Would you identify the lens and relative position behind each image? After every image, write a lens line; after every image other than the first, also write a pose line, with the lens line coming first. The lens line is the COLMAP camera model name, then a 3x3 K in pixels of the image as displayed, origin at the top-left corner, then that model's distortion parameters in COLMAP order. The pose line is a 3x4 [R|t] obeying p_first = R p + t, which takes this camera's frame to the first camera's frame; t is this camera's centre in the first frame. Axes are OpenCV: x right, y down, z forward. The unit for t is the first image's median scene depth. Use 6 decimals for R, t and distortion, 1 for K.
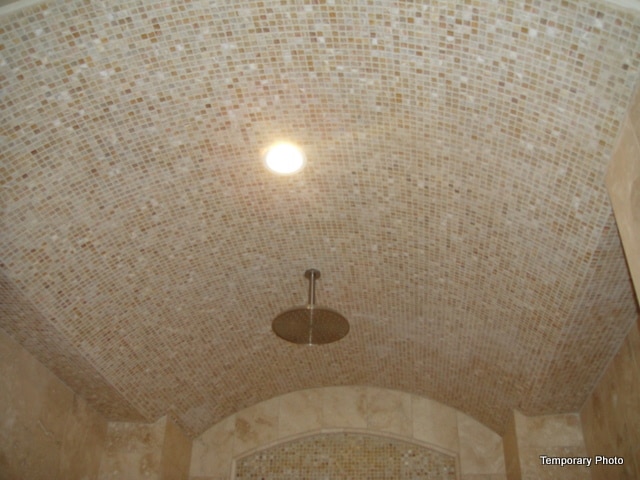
lens RADIAL K [[666.9, 0, 320.0], [0, 666.9, 240.0], [0, 0, 1]] dist [-0.172121, 0.150176]
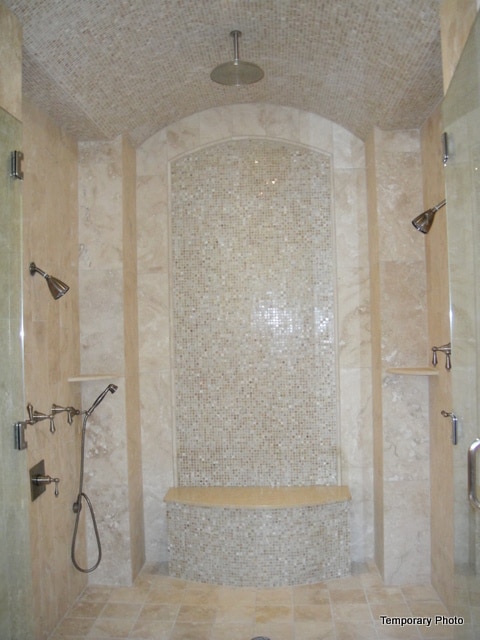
lens RADIAL K [[666.9, 0, 240.0], [0, 666.9, 320.0], [0, 0, 1]] dist [-0.172121, 0.150176]
pose [[0.996503, -0.047909, 0.068462, -0.107331], [0.001428, 0.828956, 0.559313, -0.181512], [-0.083548, -0.557259, 0.826125, -0.376350]]
